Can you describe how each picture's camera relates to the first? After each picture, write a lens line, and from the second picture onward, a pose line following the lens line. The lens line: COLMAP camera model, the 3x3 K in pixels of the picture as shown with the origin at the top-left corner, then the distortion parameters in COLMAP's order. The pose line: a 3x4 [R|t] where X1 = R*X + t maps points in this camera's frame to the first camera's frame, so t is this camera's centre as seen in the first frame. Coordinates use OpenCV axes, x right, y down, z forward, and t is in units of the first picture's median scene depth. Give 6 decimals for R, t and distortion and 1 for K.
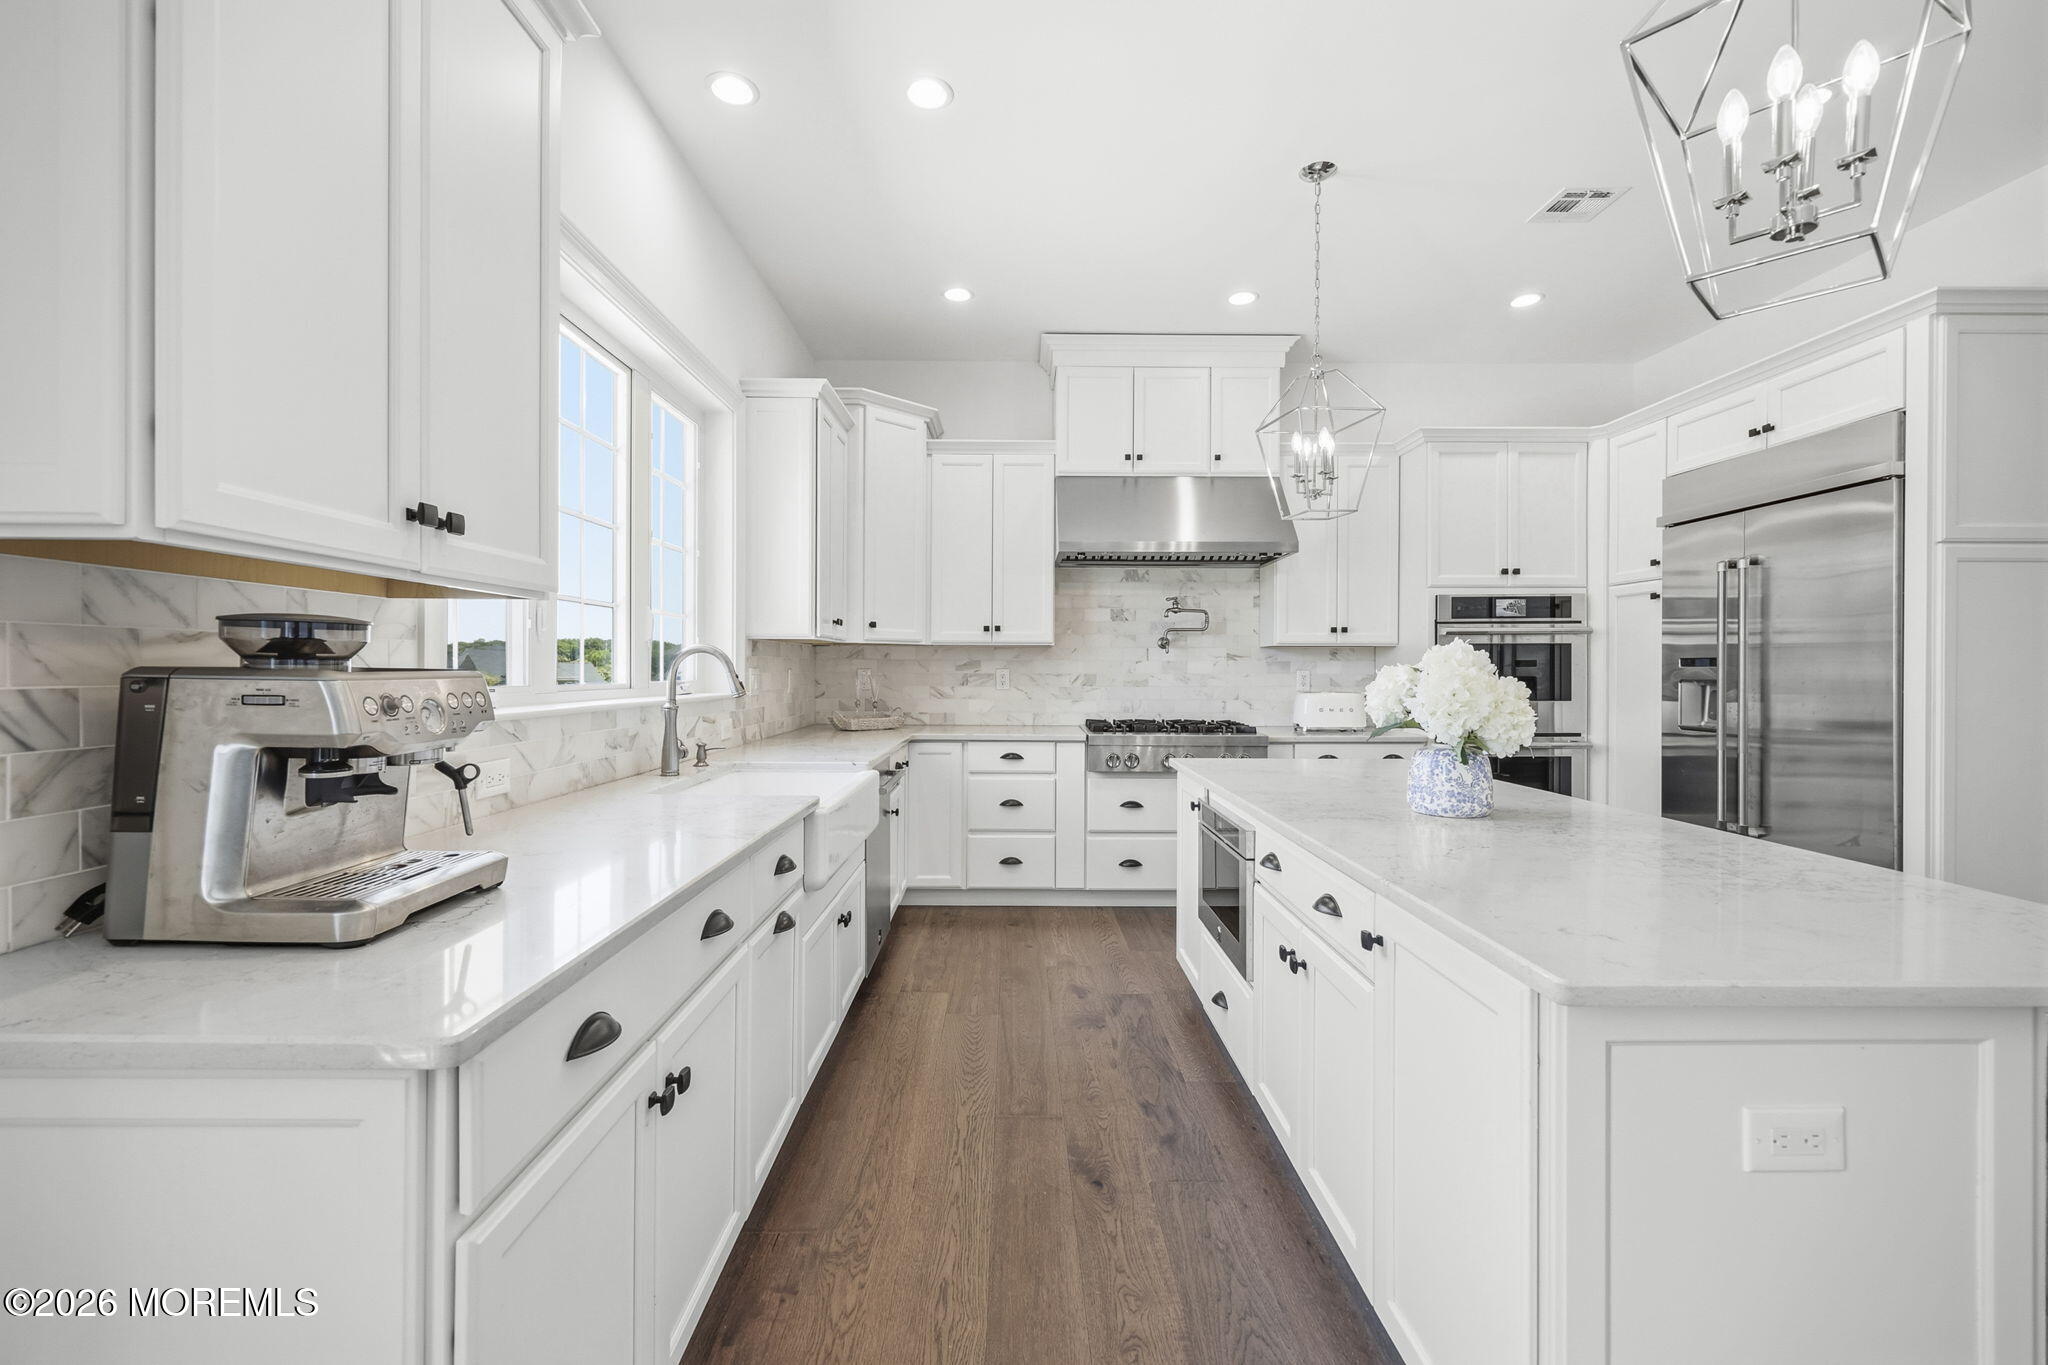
lens RADIAL K [[851.3, 0, 1022.3], [0, 851.3, 667.2], [0, 0, 1]] dist [0.003607, -0.000463]
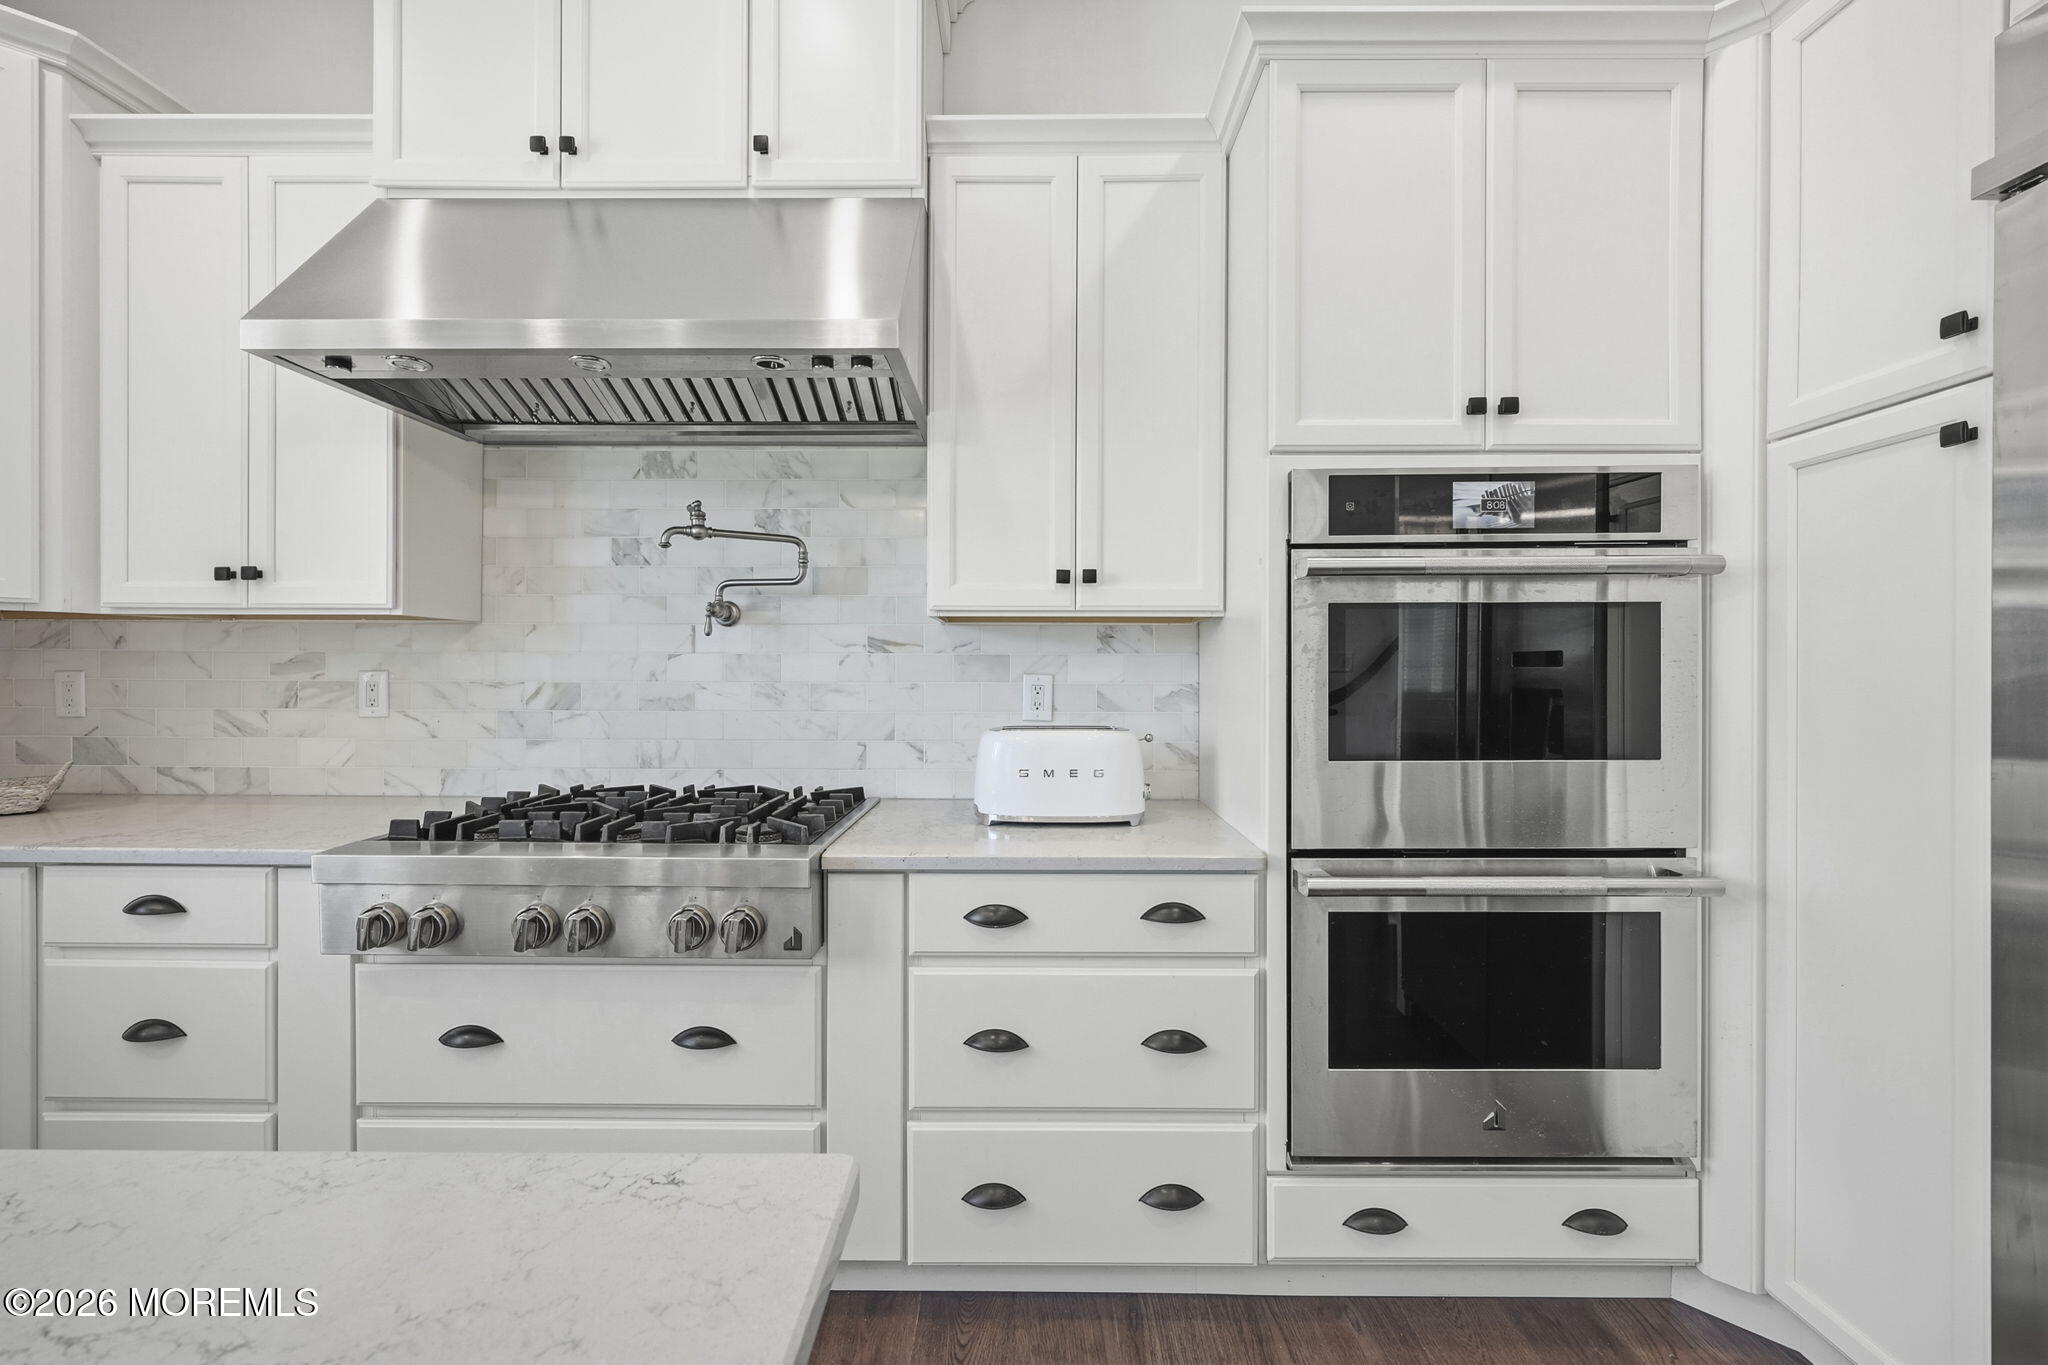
lens RADIAL K [[851.3, 0, 1021.4], [0, 851.3, 674.6], [0, 0, 1]] dist [0.003607, -0.000463]
pose [[0.999915, -0.000170, -0.013002, 0.369740], [0.000287, 0.999960, 0.008990, -0.000272], [0.013000, -0.008993, 0.999875, 0.620812]]
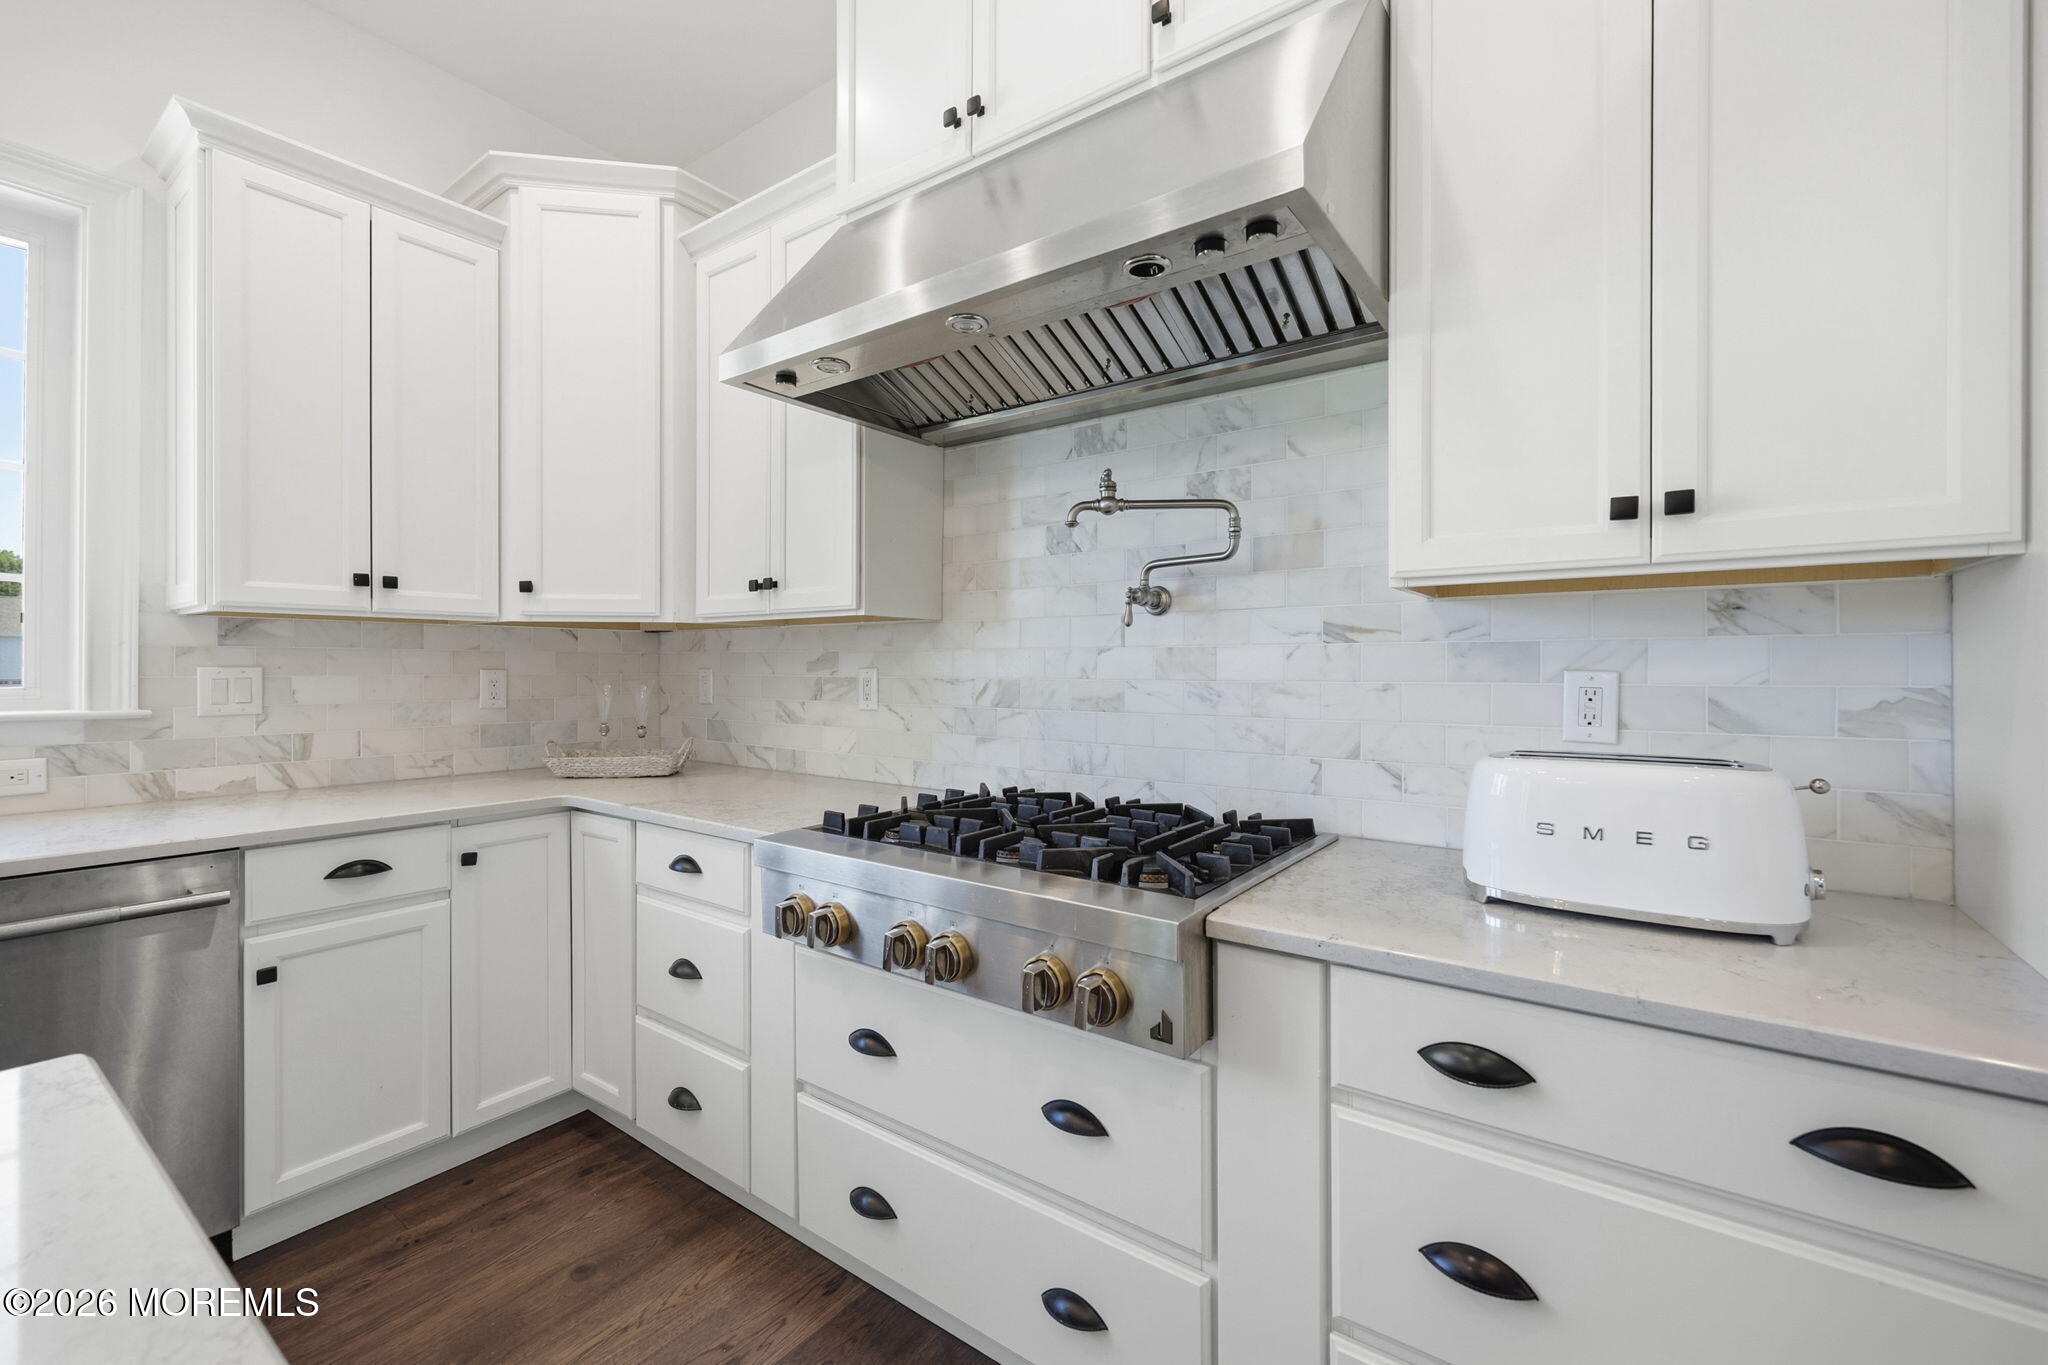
lens RADIAL K [[851.3, 0, 1026.8], [0, 851.3, 666.8], [0, 0, 1]] dist [0.003607, -0.000463]
pose [[0.807431, -0.003445, -0.589952, 0.391423], [0.003620, 0.999993, -0.000884, 0.002086], [0.589951, -0.001422, 0.807438, 0.734514]]
